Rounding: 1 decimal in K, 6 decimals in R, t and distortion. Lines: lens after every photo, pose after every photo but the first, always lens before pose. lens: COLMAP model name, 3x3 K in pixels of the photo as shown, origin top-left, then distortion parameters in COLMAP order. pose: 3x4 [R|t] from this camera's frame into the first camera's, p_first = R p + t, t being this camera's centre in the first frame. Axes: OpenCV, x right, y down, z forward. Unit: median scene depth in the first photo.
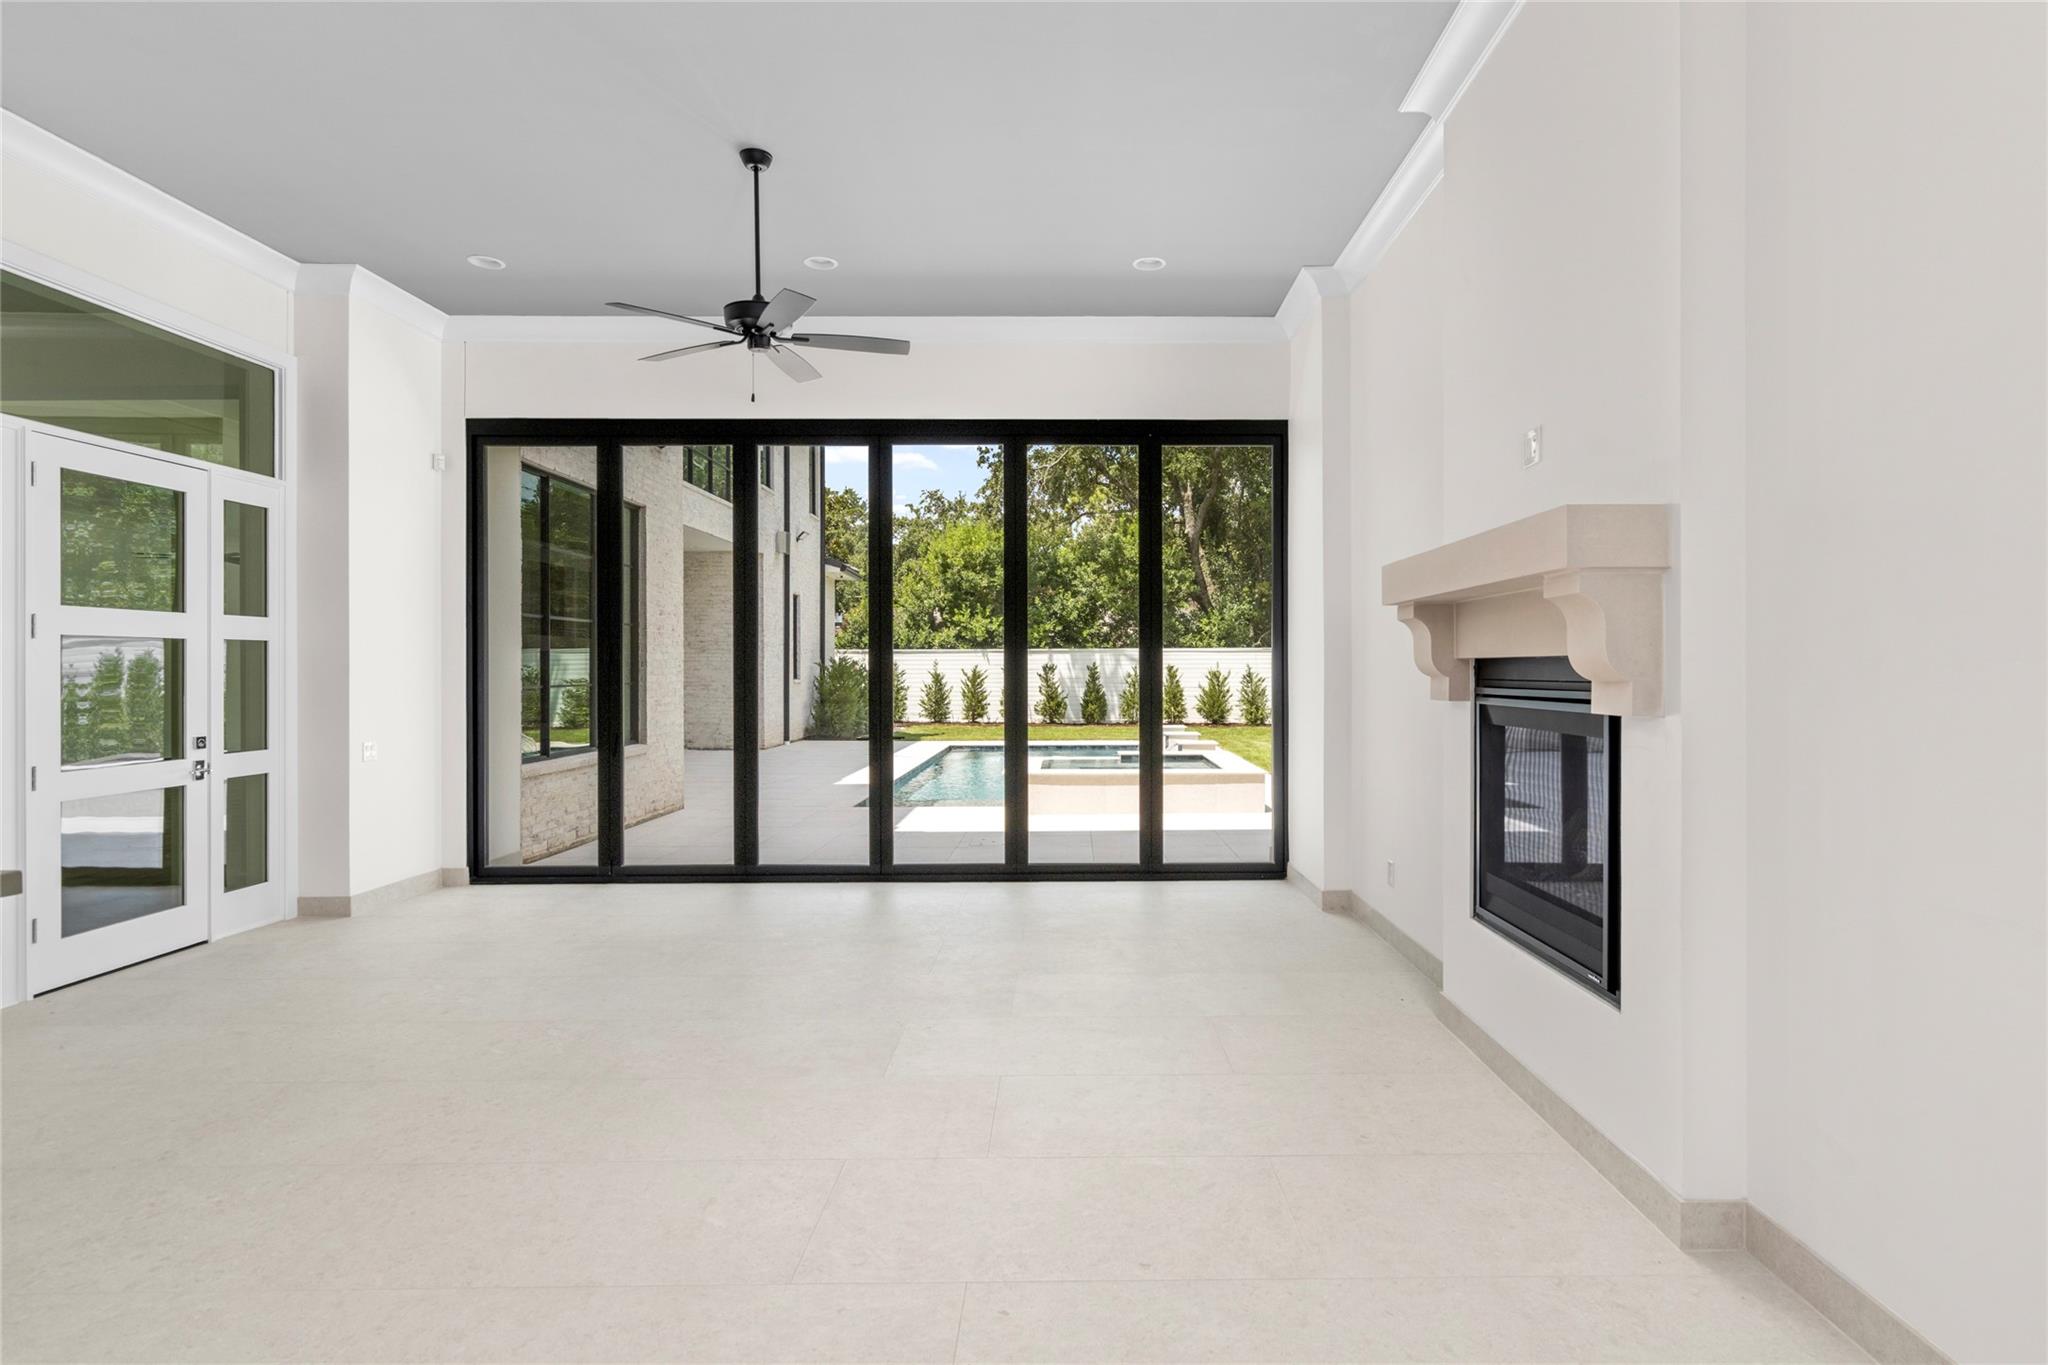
lens RADIAL K [[996.9, 0, 1028.1], [0, 996.9, 670.5], [0, 0, 1]] dist [-0.005334, 0.004352]
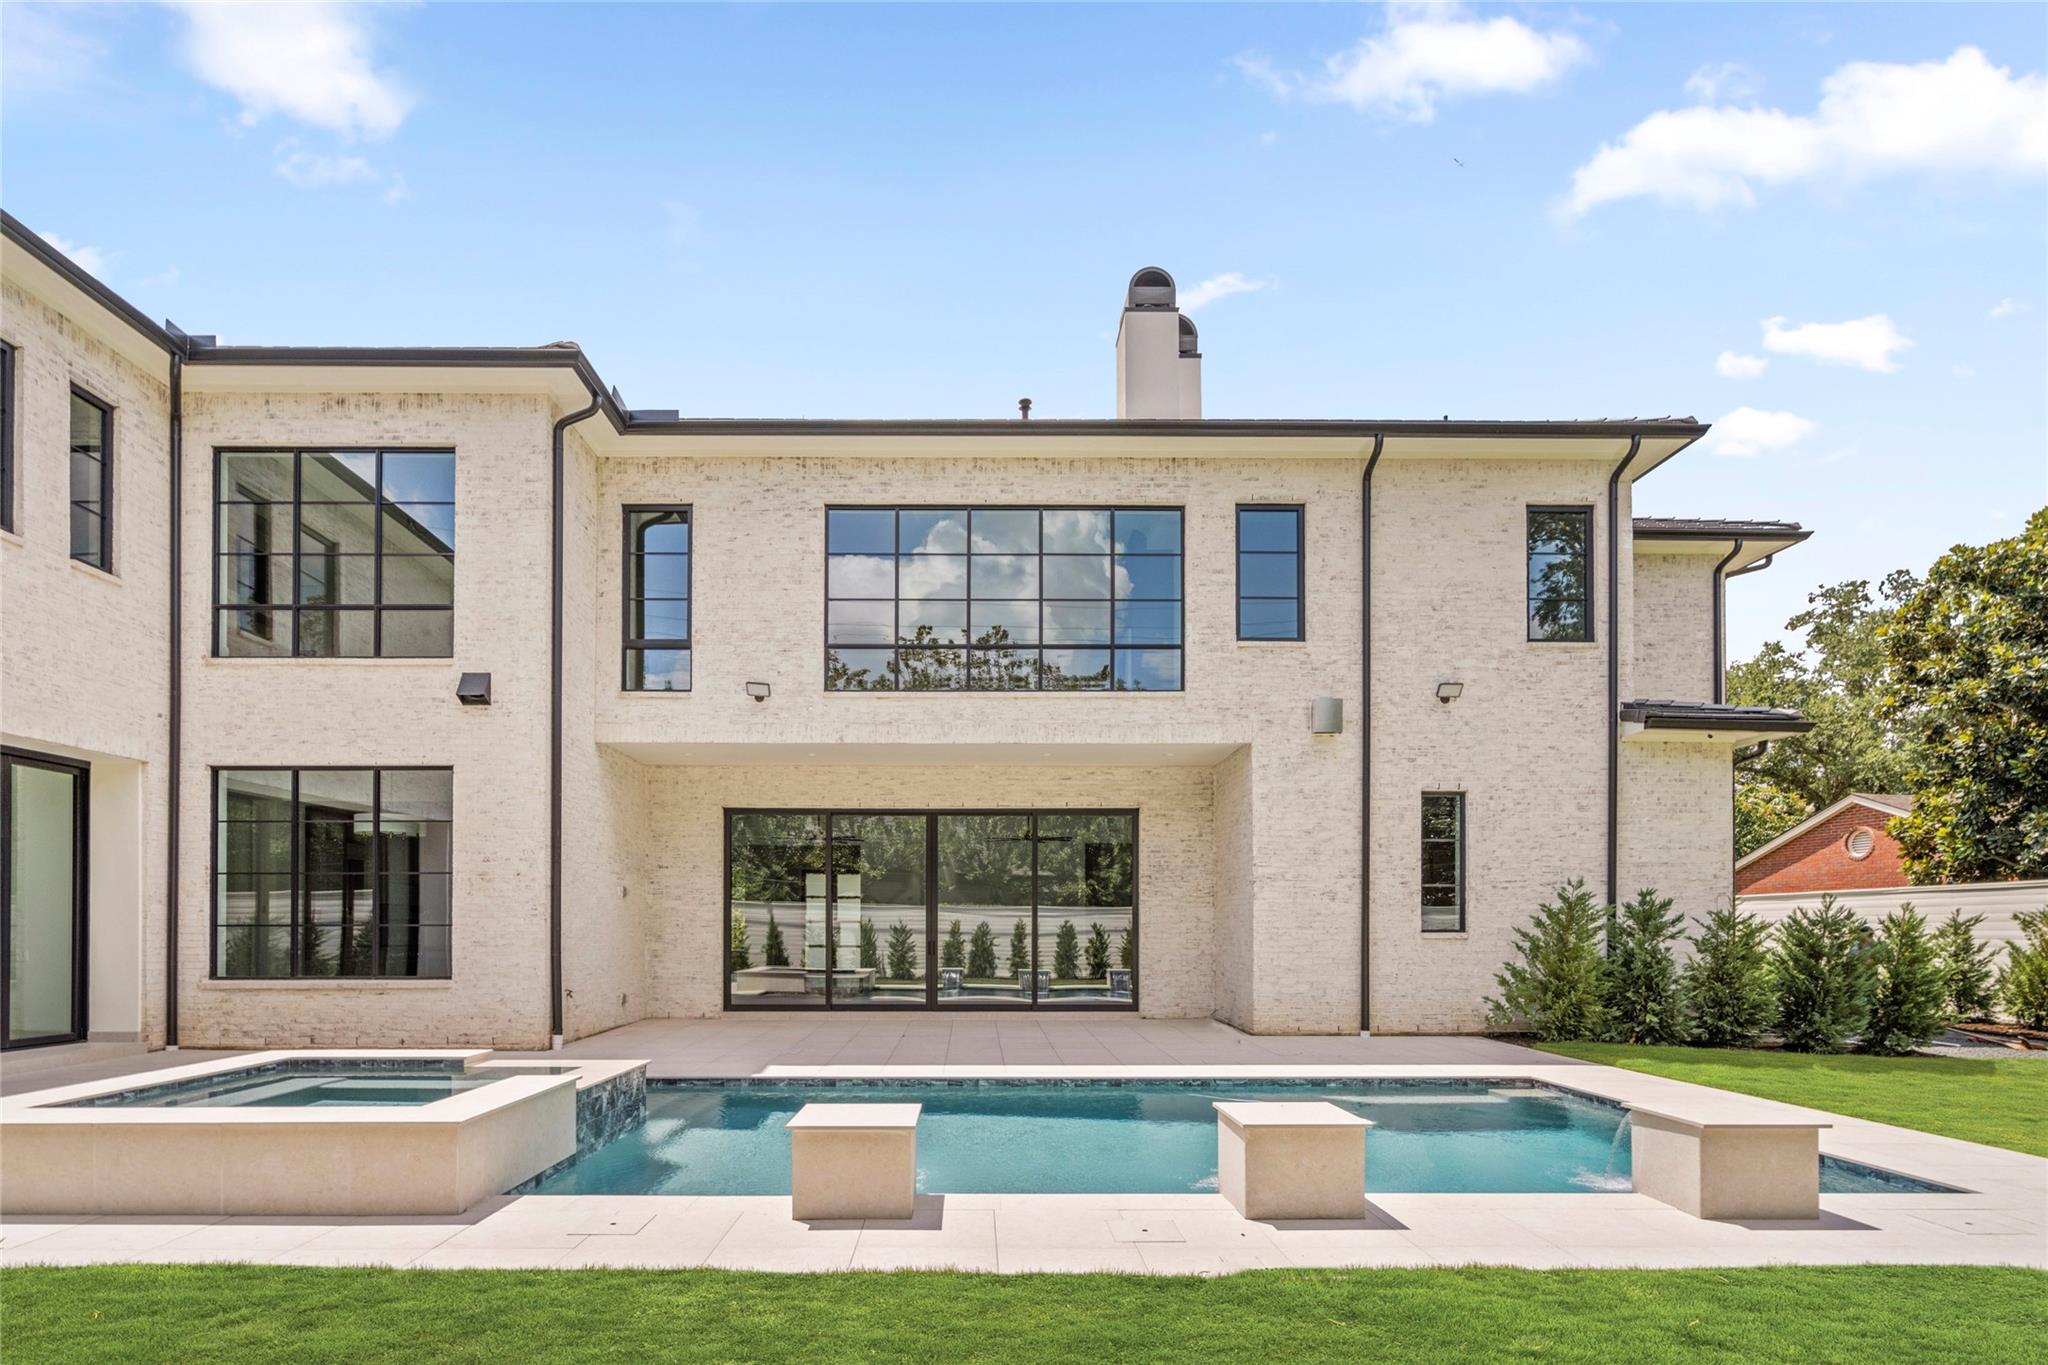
lens RADIAL K [[996.9, 0, 996.5], [0, 996.9, 923.9], [0, 0, 1]] dist [-0.005334, 0.004352]
pose [[0.080689, -0.002841, -0.996735, 0.219114], [-0.001808, 0.999994, -0.002997, 0.003878], [0.996738, 0.002044, 0.080684, 0.433595]]
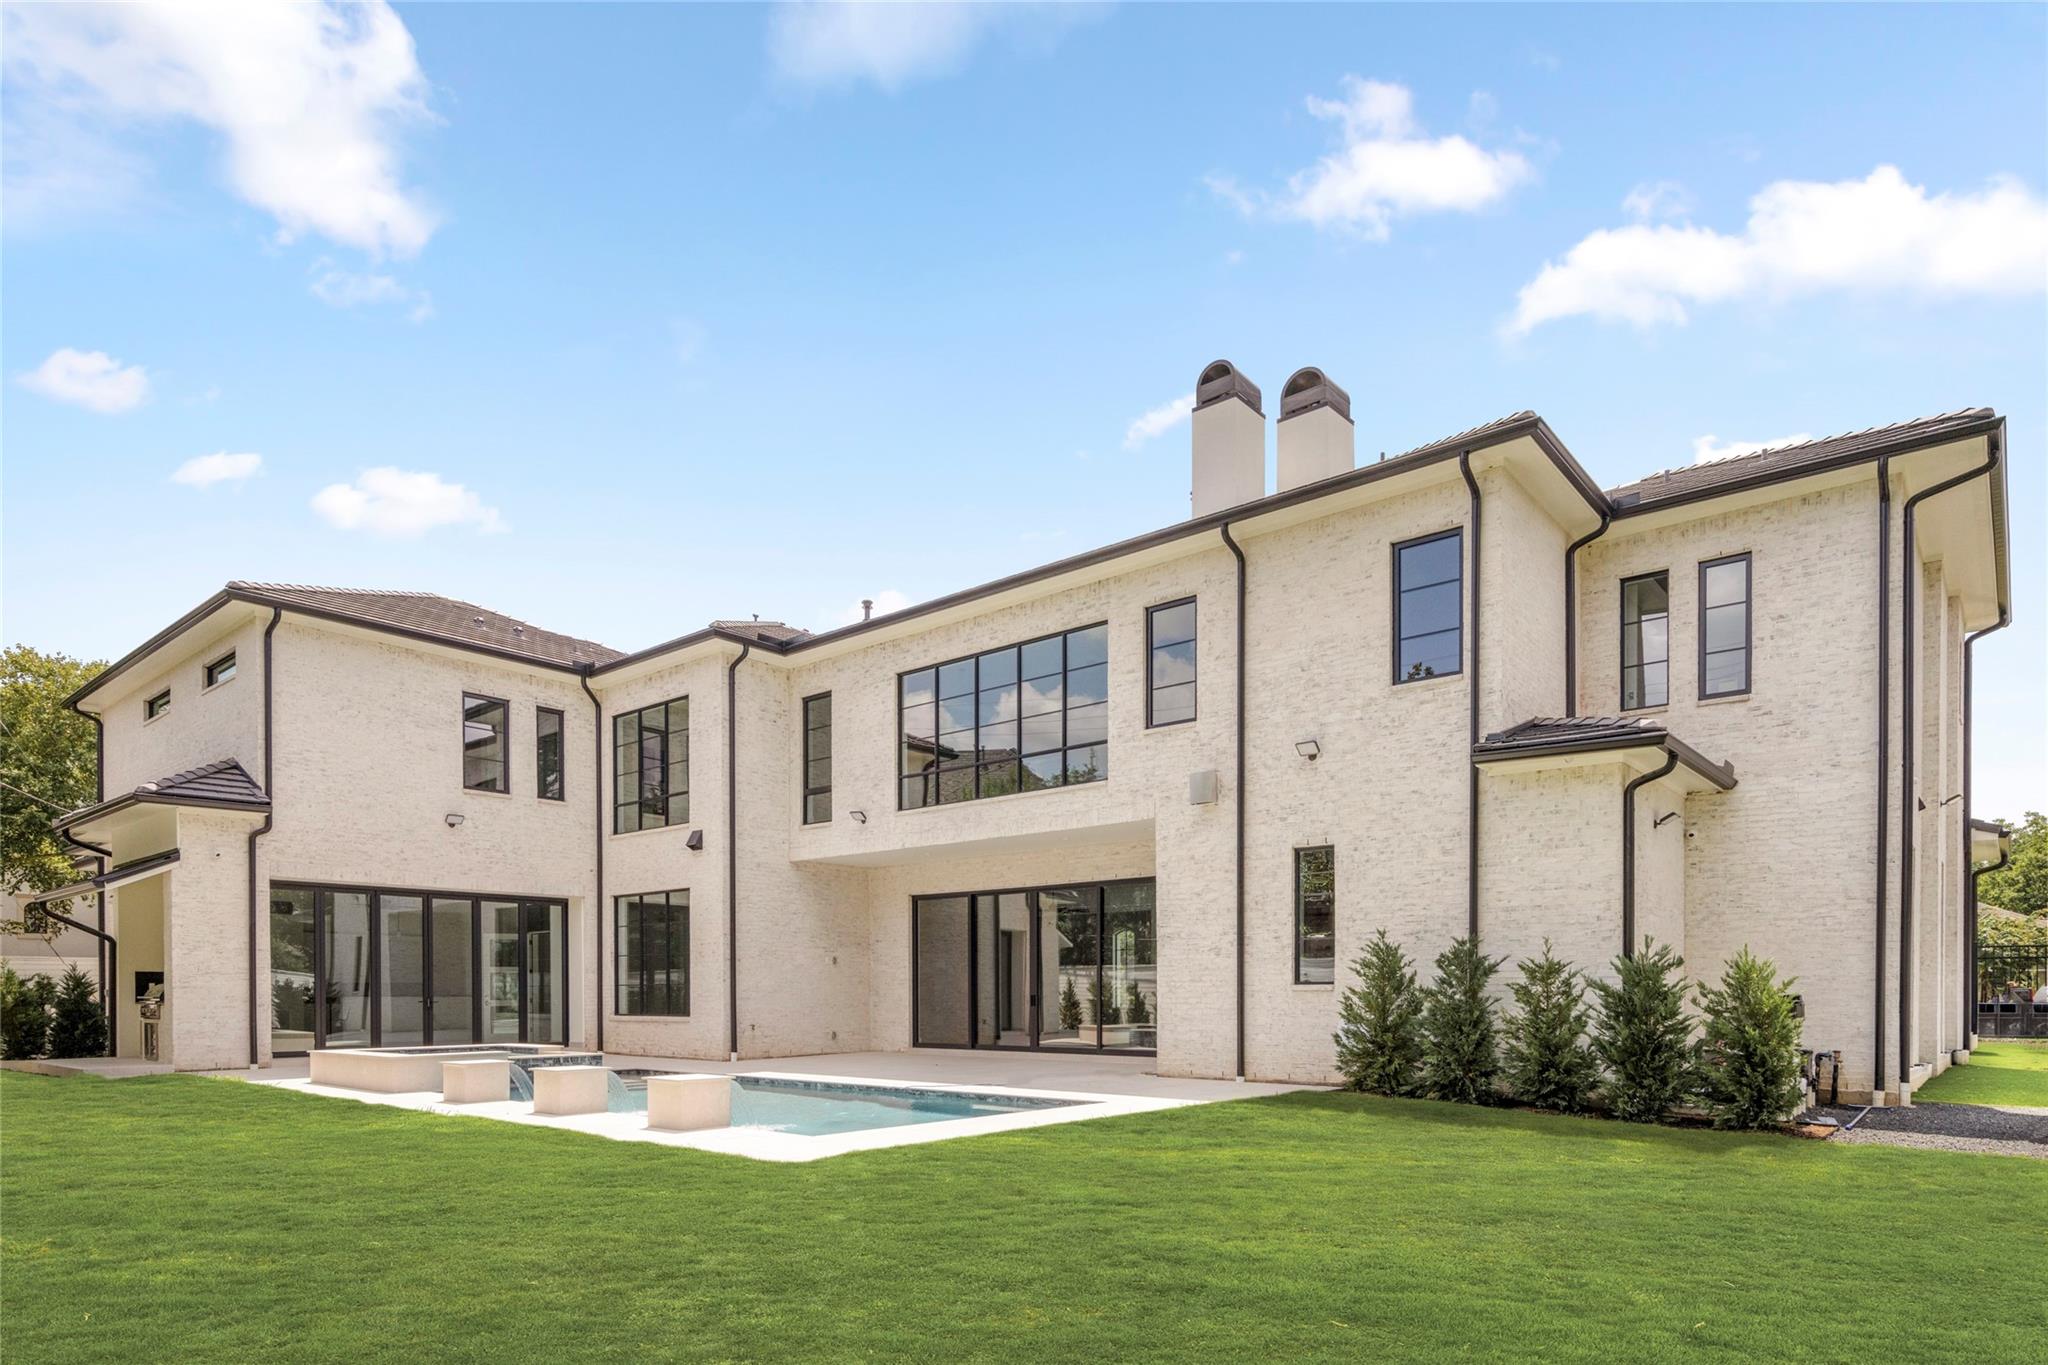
lens RADIAL K [[1147.2, 0, 1070.9], [0, 1147.2, 1004.6], [0, 0, 1]] dist [0.004465, 0.001394]
pose [[-0.565850, 0.011860, -0.824423, 0.275546], [0.002677, 0.999918, 0.012547, 0.007484], [0.824504, 0.004893, -0.565835, 0.792994]]
